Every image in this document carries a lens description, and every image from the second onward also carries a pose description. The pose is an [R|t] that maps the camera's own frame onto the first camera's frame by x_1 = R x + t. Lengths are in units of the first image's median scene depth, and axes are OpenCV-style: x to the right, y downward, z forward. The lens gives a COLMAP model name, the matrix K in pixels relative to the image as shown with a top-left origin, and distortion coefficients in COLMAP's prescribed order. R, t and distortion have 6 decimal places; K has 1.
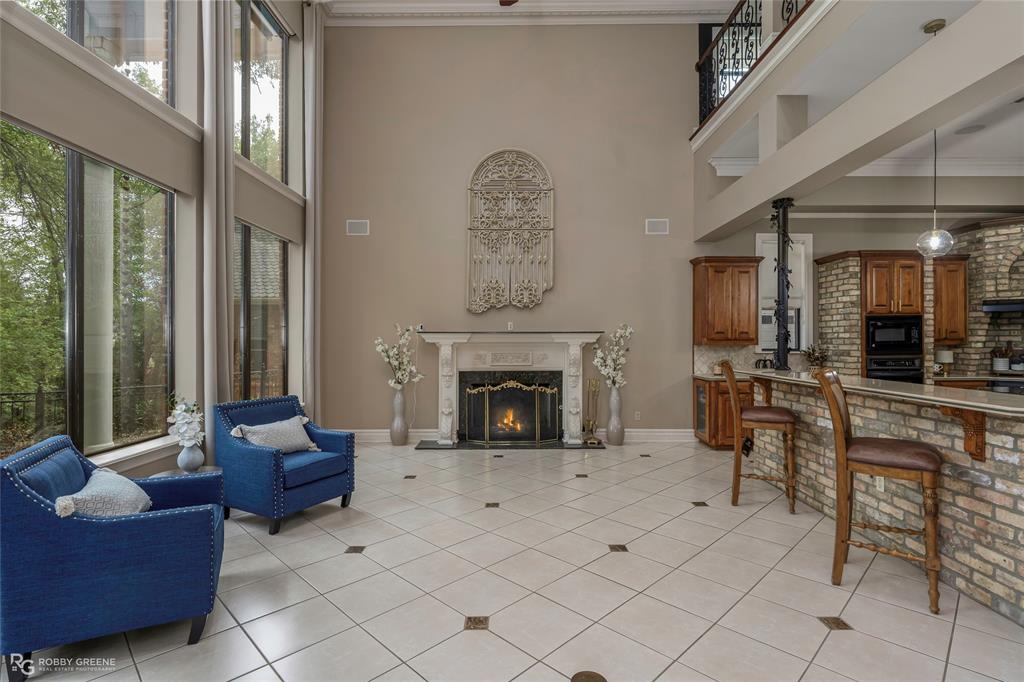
lens RADIAL K [[498.6, 0, 512.0], [0, 498.6, 341.0], [0, 0, 1]] dist [-0.002959, 0.000164]
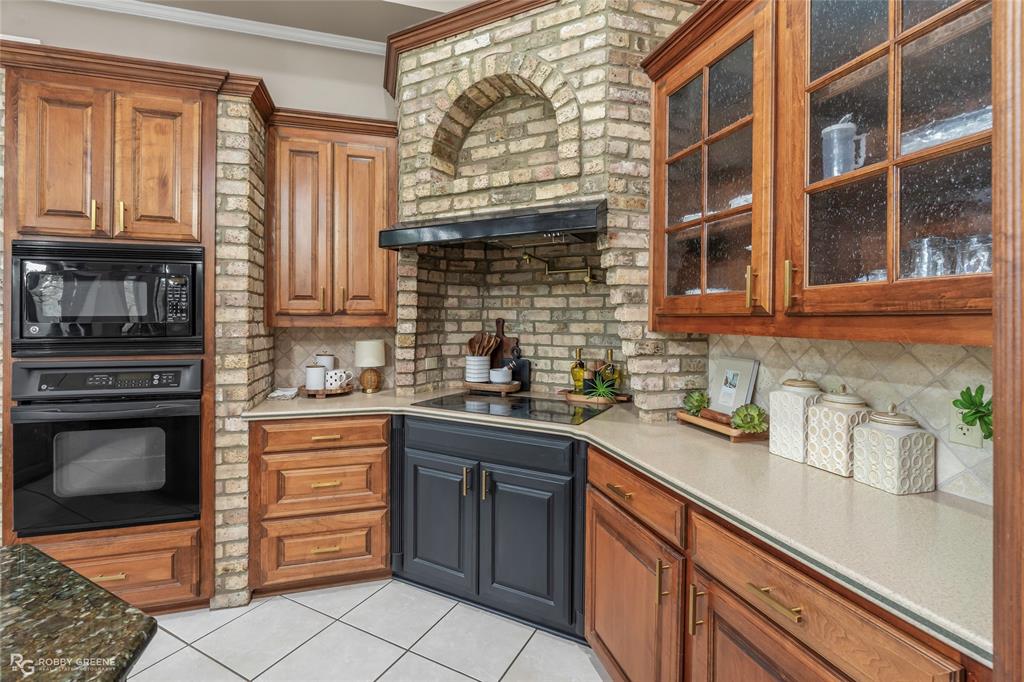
lens RADIAL K [[469.4, 0, 513.0], [0, 469.4, 320.1], [0, 0, 1]] dist [-0.003821, -0.000387]
pose [[0.955771, 0.005744, 0.294054, 0.874689], [-0.006213, 0.999980, 0.000663, 0.000439], [-0.294045, -0.002461, 0.955788, 0.556991]]
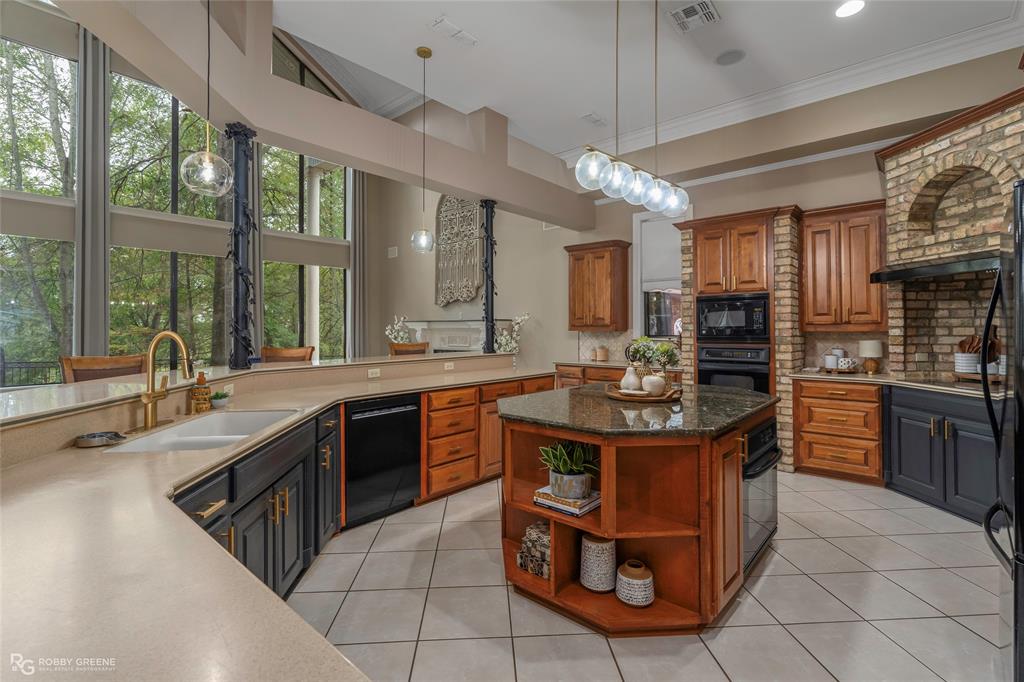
lens RADIAL K [[469.4, 0, 513.0], [0, 469.4, 320.1], [0, 0, 1]] dist [-0.003821, -0.000387]
pose [[0.752435, -0.012454, -0.658549, 0.932113], [0.003175, 0.999878, -0.015282, 0.000192], [0.658659, 0.009408, 0.752382, 0.178347]]
